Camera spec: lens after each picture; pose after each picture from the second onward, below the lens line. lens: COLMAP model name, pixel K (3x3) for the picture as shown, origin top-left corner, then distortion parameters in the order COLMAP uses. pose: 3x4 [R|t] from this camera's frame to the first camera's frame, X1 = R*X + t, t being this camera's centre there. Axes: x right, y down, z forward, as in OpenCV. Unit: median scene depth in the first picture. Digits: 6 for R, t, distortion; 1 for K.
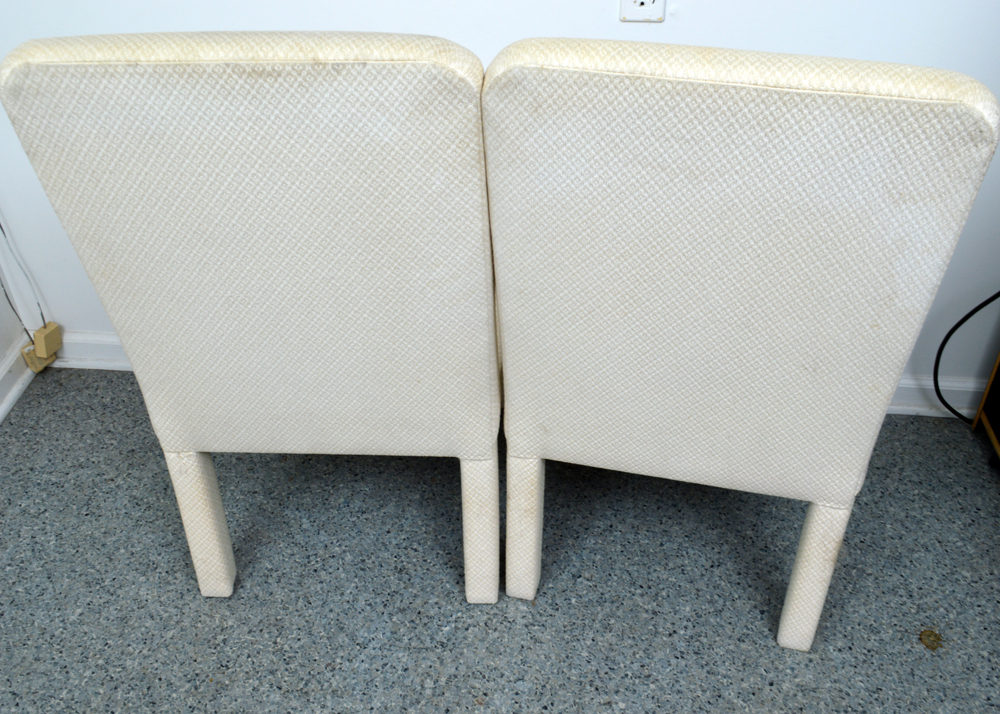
lens RADIAL K [[1009.7, 0, 495.2], [0, 1009.7, 363.3], [0, 0, 1]] dist [-0.025004, 0.000000]
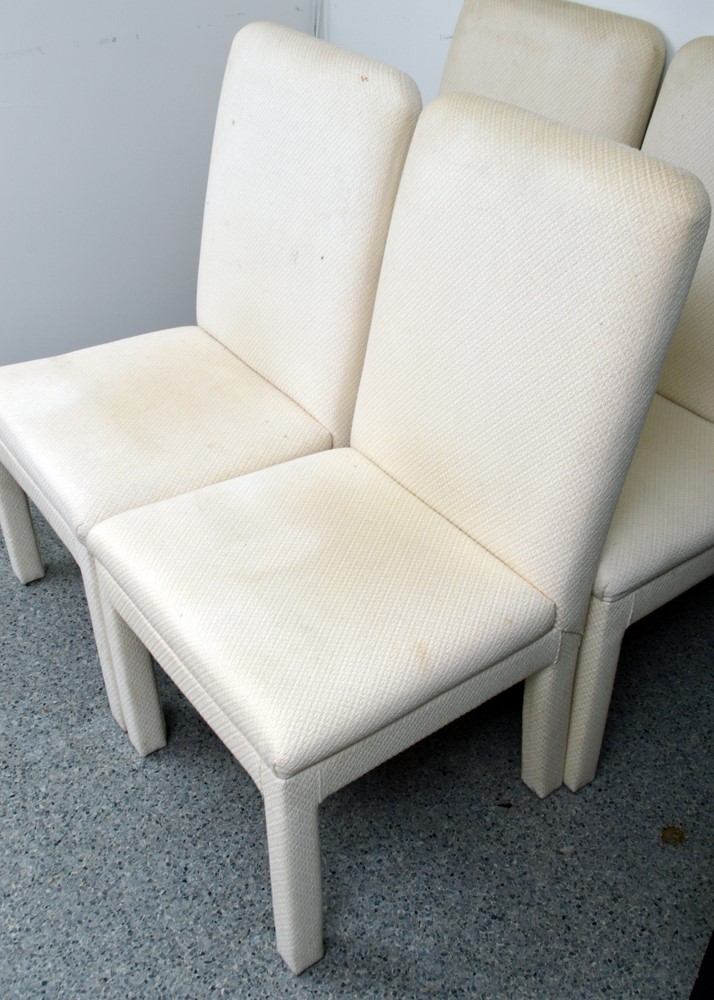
lens RADIAL K [[1076.6, 0, 363.3], [0, 1076.6, 504.6], [0, 0, 1]] dist [-0.019930, 0.000000]
pose [[0.662624, 0.449811, -0.598832, 0.704273], [-0.473159, 0.871207, 0.130842, -0.000037], [0.580561, 0.196644, 0.790114, -0.064564]]
